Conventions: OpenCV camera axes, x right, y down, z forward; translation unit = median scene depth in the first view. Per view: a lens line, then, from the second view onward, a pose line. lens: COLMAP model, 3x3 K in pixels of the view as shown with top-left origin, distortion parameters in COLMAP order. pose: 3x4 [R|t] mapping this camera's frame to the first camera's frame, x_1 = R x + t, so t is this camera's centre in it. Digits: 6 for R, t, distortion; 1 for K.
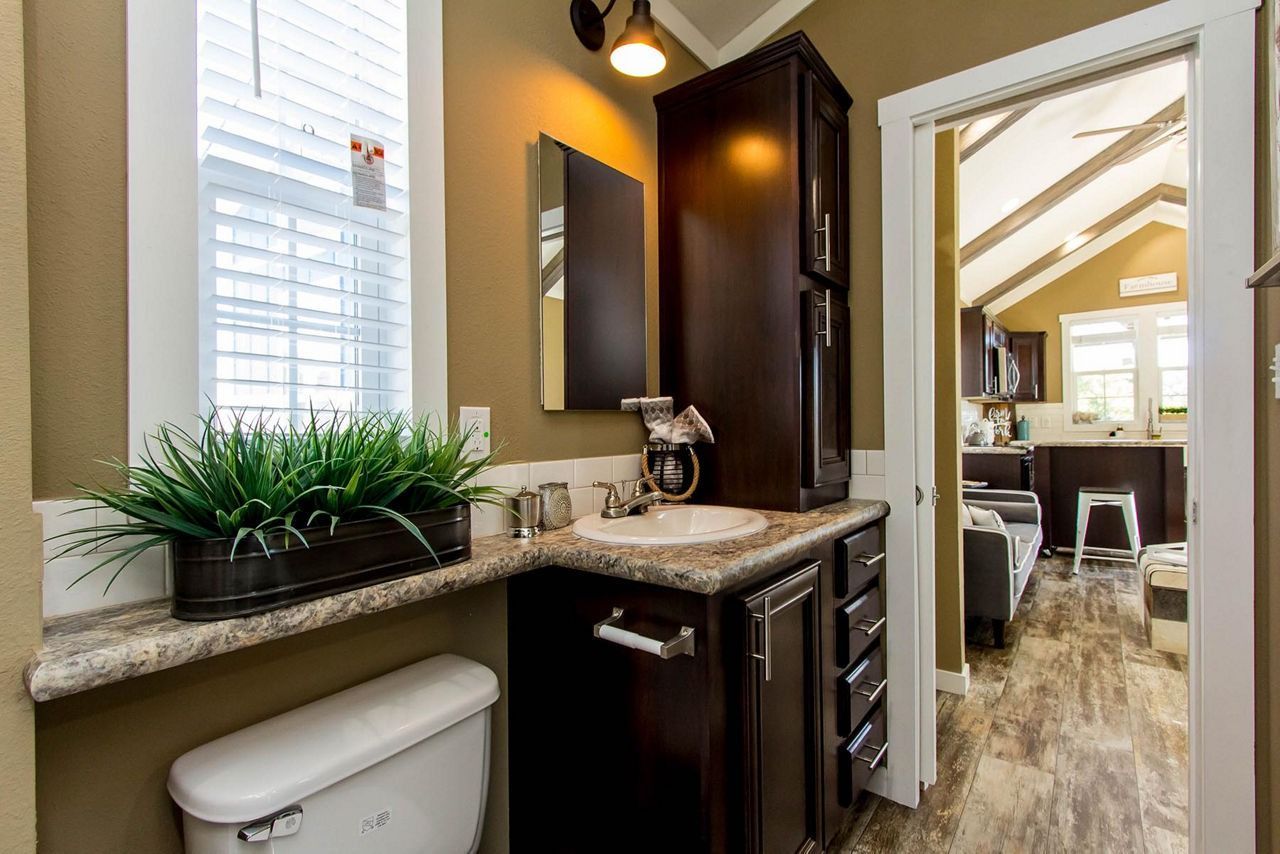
lens RADIAL K [[584.0, 0, 638.8], [0, 584.0, 428.9], [0, 0, 1]] dist [0.002076, 0.000706]
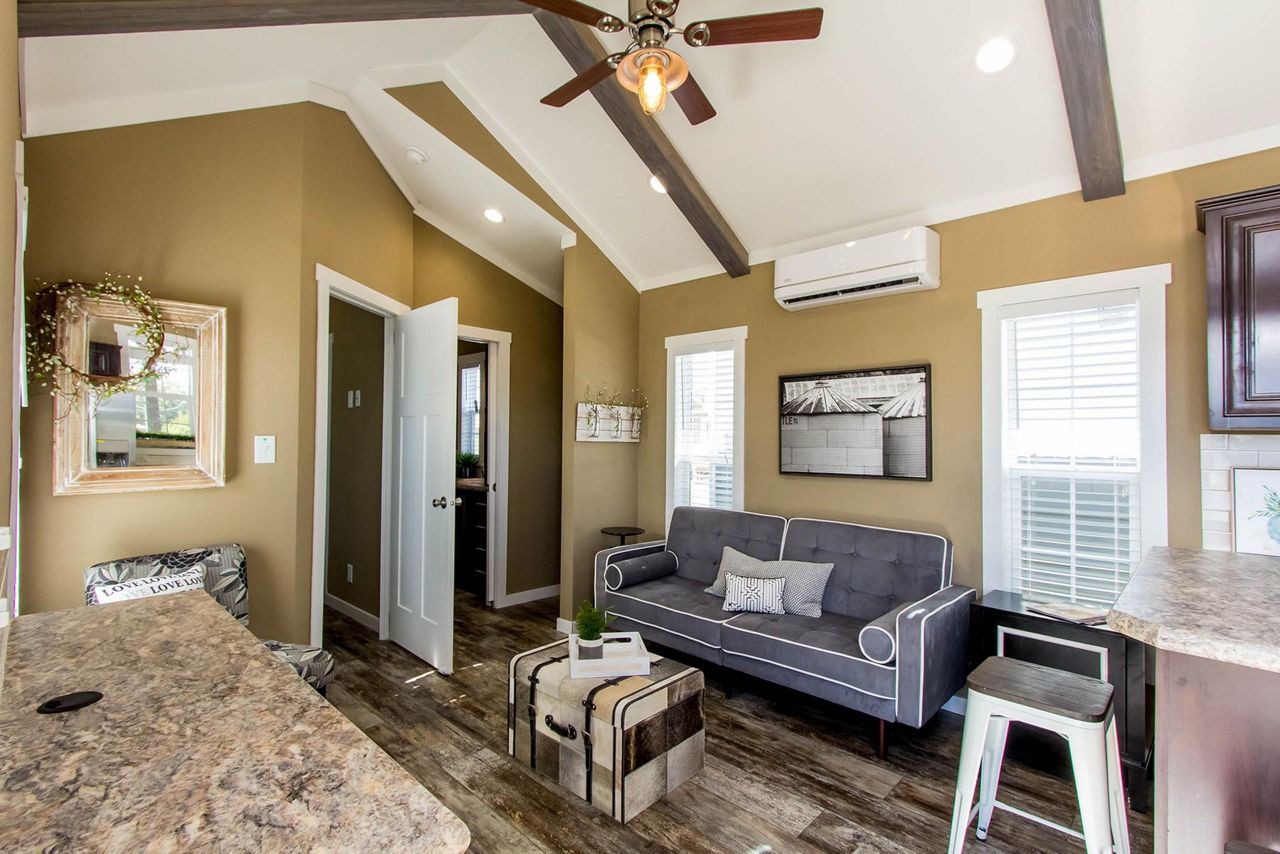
lens RADIAL K [[584.0, 0, 648.4], [0, 584.0, 429.6], [0, 0, 1]] dist [0.002076, 0.000706]
pose [[-0.093459, -0.003017, -0.995619, 1.615421], [-0.009939, 0.999948, -0.002097, -0.082688], [0.995574, 0.009700, -0.093484, 0.855040]]
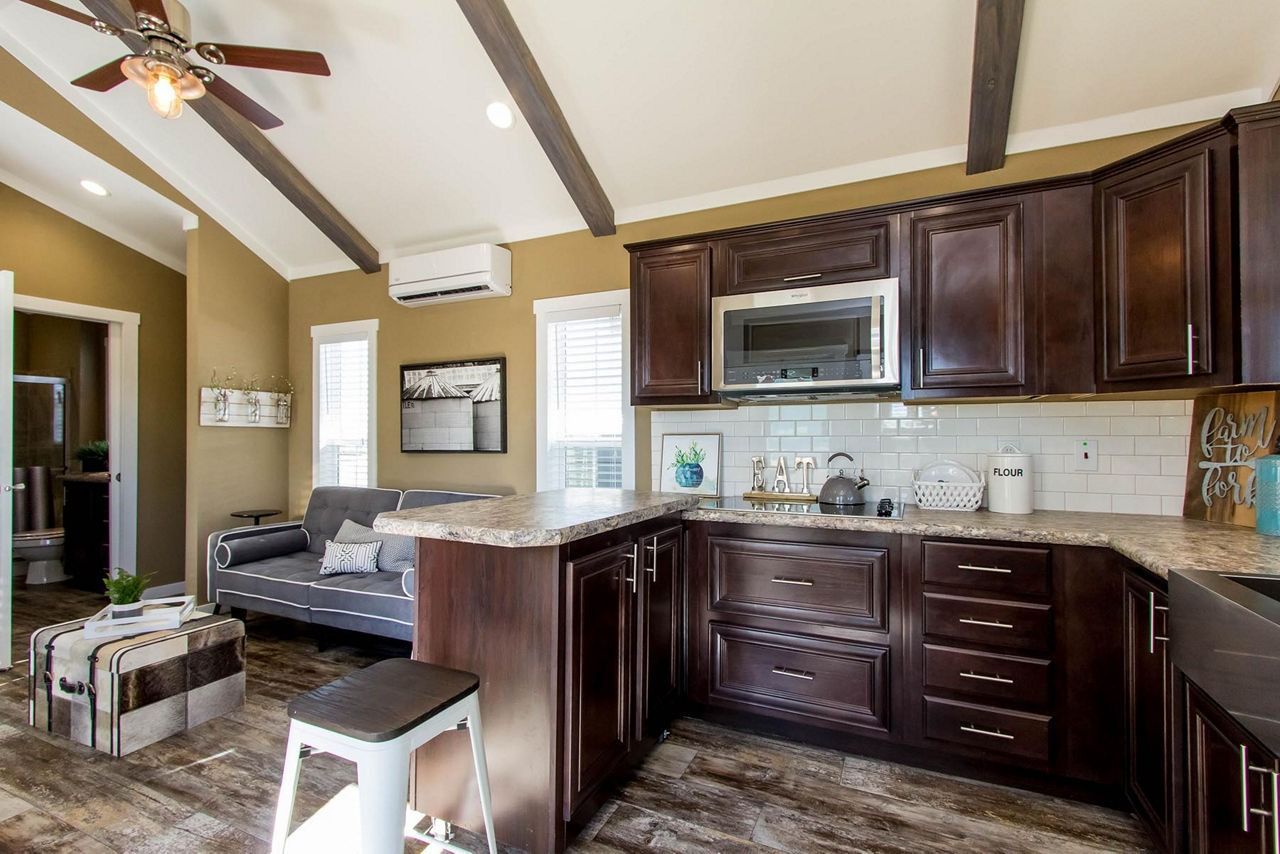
lens RADIAL K [[584.0, 0, 661.1], [0, 584.0, 434.3], [0, 0, 1]] dist [0.002076, 0.000706]
pose [[0.229284, 0.007320, -0.973332, 1.854365], [-0.003157, 0.999972, 0.006776, -0.048069], [0.973354, 0.001519, 0.229301, 1.311951]]
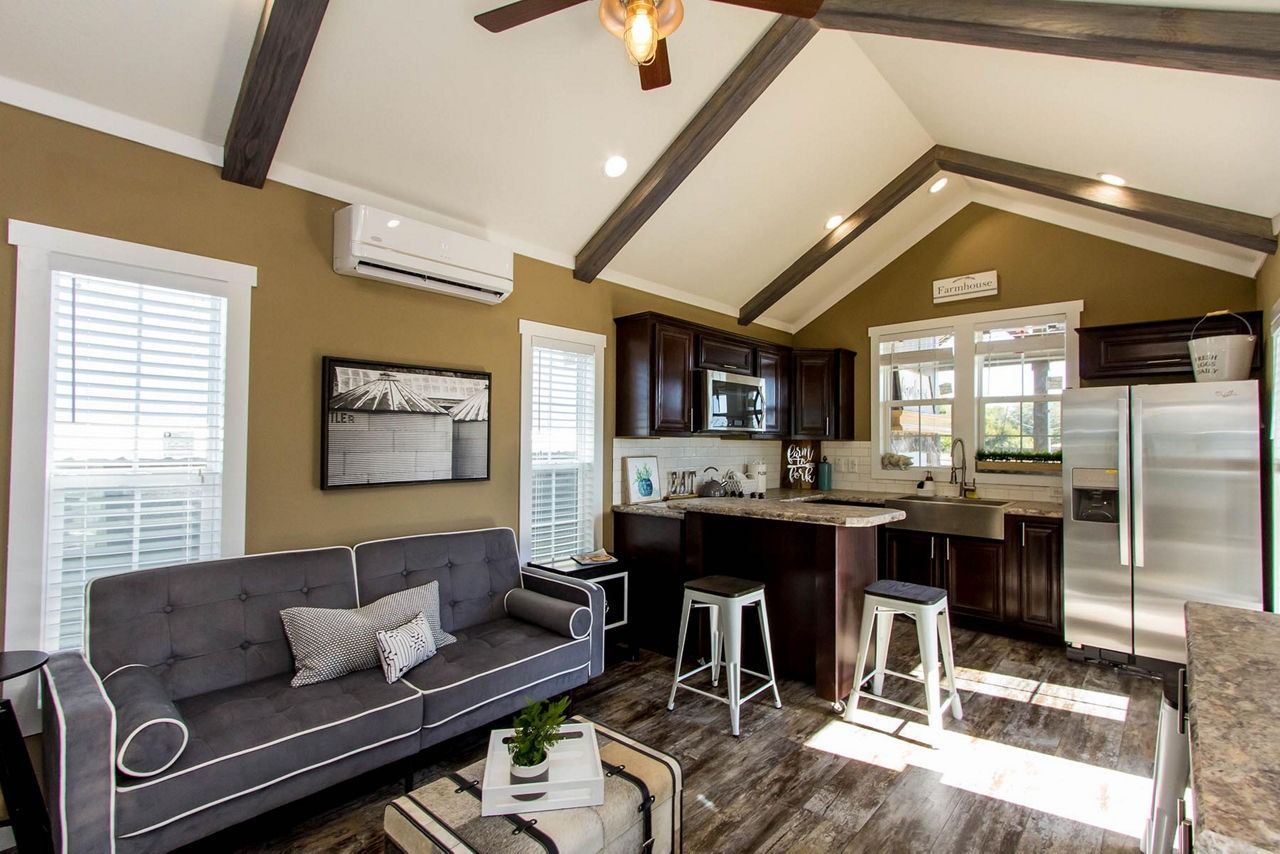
lens RADIAL K [[584.0, 0, 640.2], [0, 584.0, 429.7], [0, 0, 1]] dist [0.002076, 0.000706]
pose [[0.996901, 0.022736, -0.075314, 0.889047], [-0.024159, 0.999545, -0.018037, -0.082992], [0.074870, 0.019800, 0.996997, 0.128141]]
